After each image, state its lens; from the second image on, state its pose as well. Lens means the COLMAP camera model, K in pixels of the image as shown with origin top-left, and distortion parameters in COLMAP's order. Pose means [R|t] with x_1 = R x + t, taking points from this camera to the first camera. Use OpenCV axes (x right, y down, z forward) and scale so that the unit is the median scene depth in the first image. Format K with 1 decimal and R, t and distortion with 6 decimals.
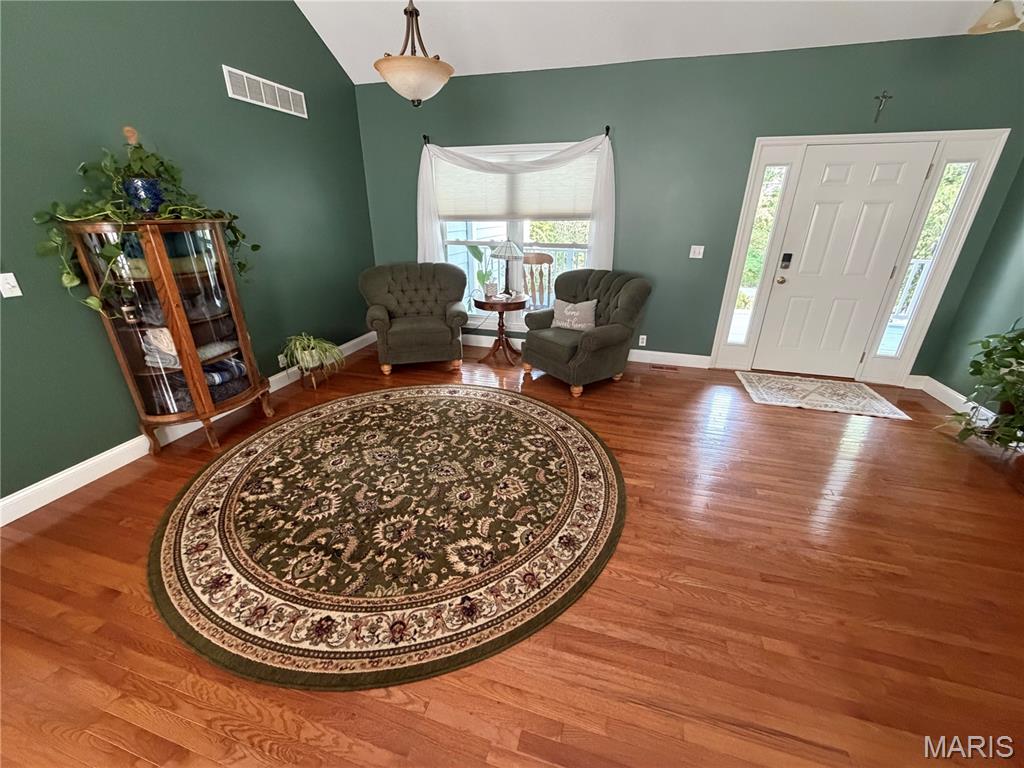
lens RADIAL K [[408.5, 0, 508.2], [0, 408.5, 384.9], [0, 0, 1]] dist [-0.000697, 0.000243]
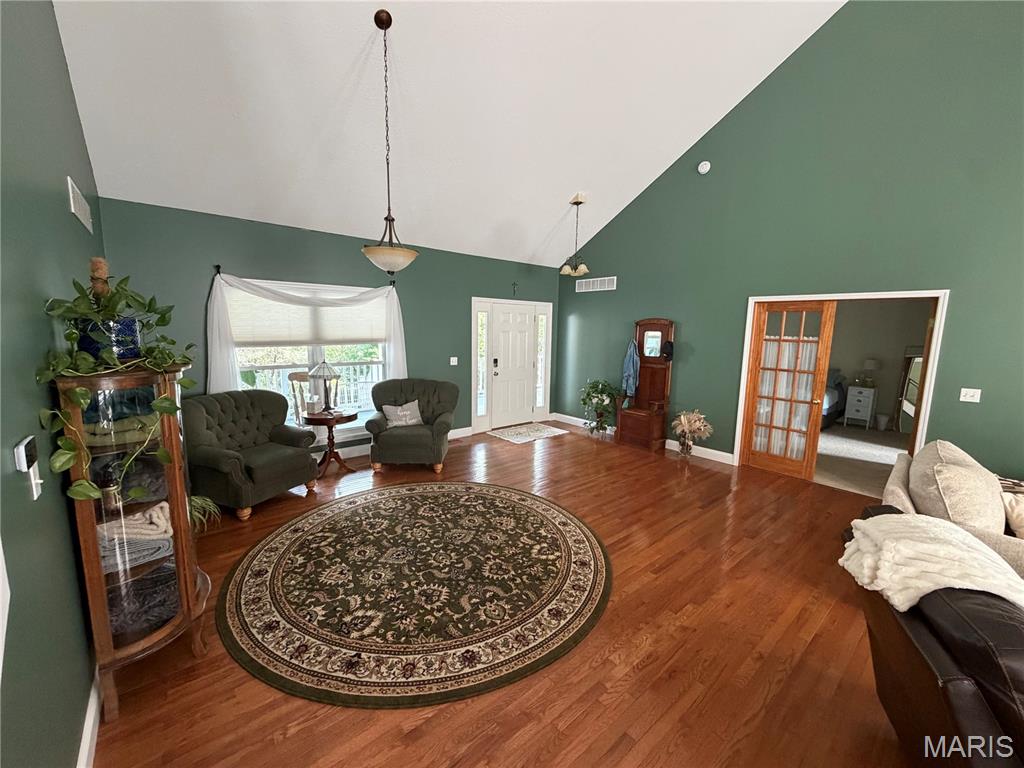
lens RADIAL K [[408.5, 0, 507.5], [0, 408.5, 385.9], [0, 0, 1]] dist [-0.000697, 0.000243]
pose [[0.558492, -0.114274, 0.821601, -0.894978], [0.311841, 0.946735, -0.080299, -0.069512], [-0.768662, 0.301055, 0.564380, 0.019902]]
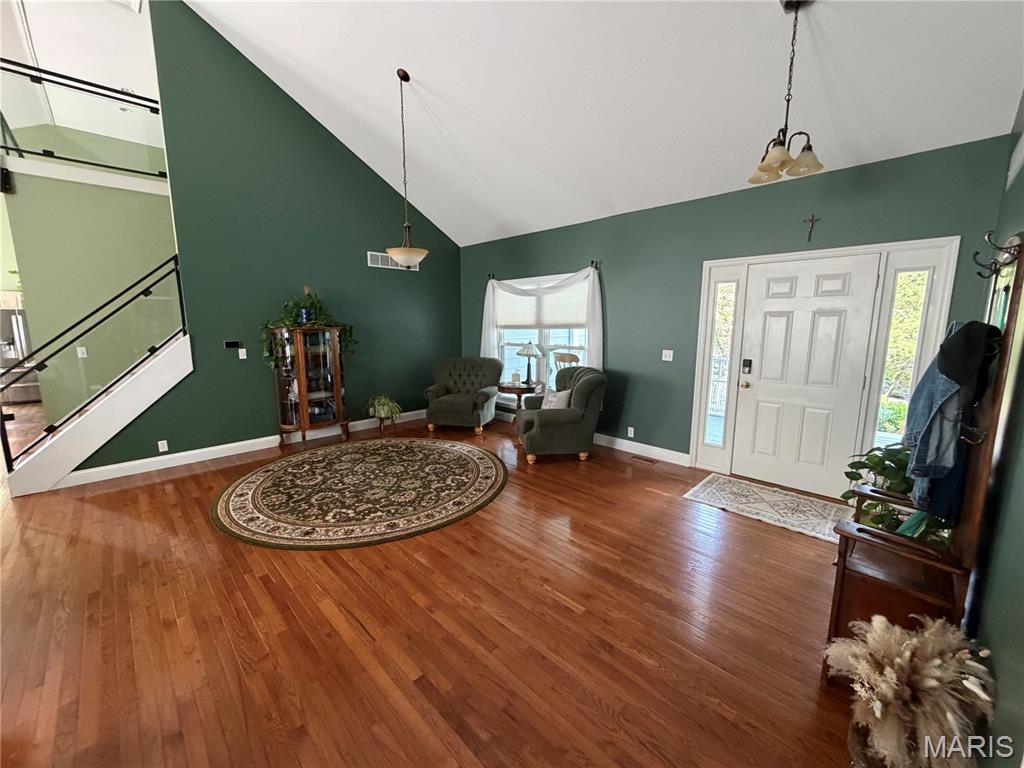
lens RADIAL K [[408.5, 0, 507.4], [0, 408.5, 384.3], [0, 0, 1]] dist [-0.000697, 0.000243]
pose [[0.870890, 0.069125, -0.486593, 0.818112], [-0.186885, 0.962266, -0.197783, 0.066189], [0.454560, 0.263184, 0.850946, -0.158729]]
